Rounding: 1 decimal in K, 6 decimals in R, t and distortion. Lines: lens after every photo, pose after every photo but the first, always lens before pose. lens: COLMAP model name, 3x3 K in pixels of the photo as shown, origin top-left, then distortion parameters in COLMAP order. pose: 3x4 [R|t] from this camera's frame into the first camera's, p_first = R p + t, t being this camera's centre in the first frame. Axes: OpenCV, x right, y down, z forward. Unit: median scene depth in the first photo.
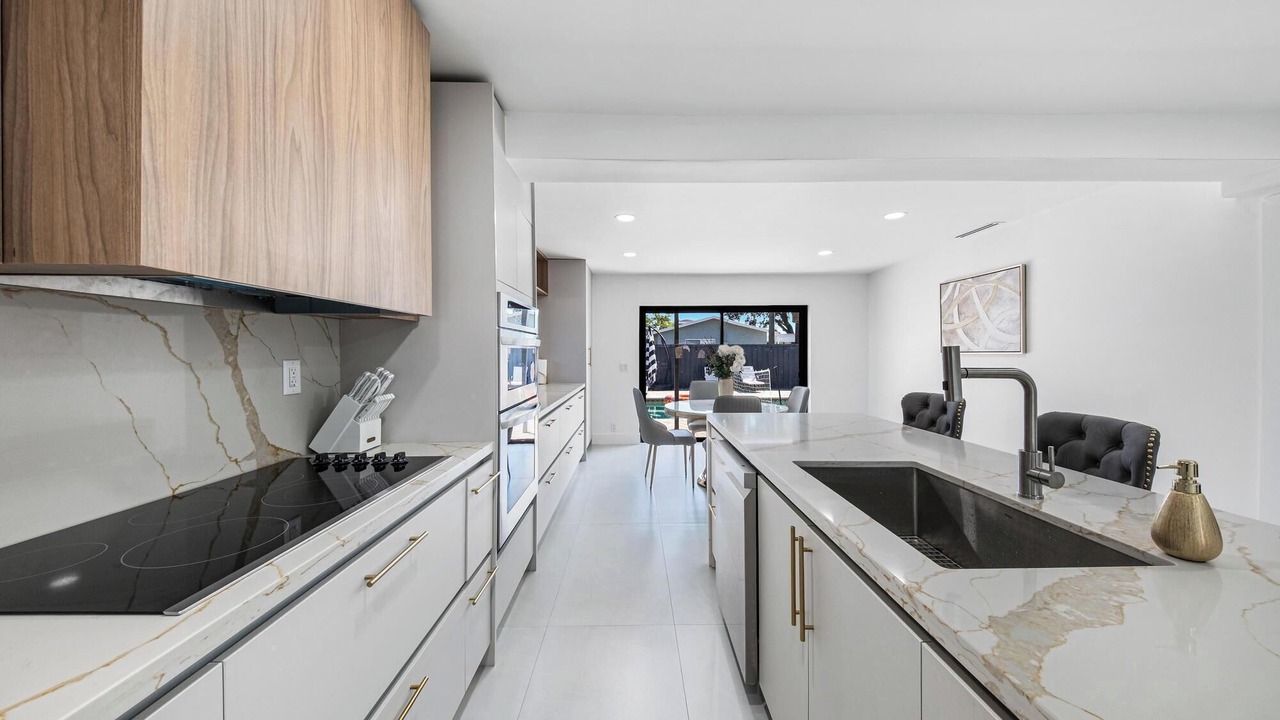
lens RADIAL K [[436.1, 0, 644.0], [0, 436.1, 358.4], [0, 0, 1]] dist [0.040631, -0.020340]
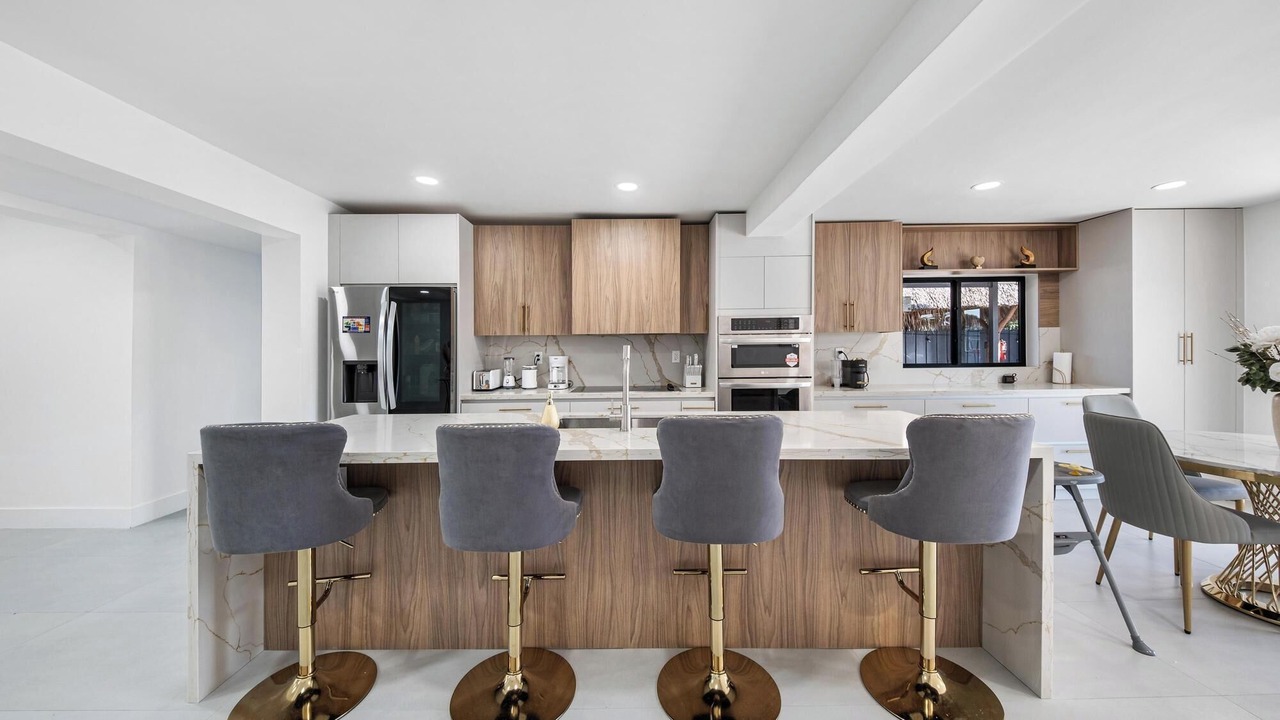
lens RADIAL K [[431.6, 0, 642.8], [0, 431.6, 355.0], [0, 0, 1]] dist [0.044718, -0.019320]
pose [[-0.017949, 0.019917, -0.999641, 1.768277], [-0.004472, 0.999790, 0.020000, -0.018713], [0.999829, 0.004829, -0.017856, 0.778236]]
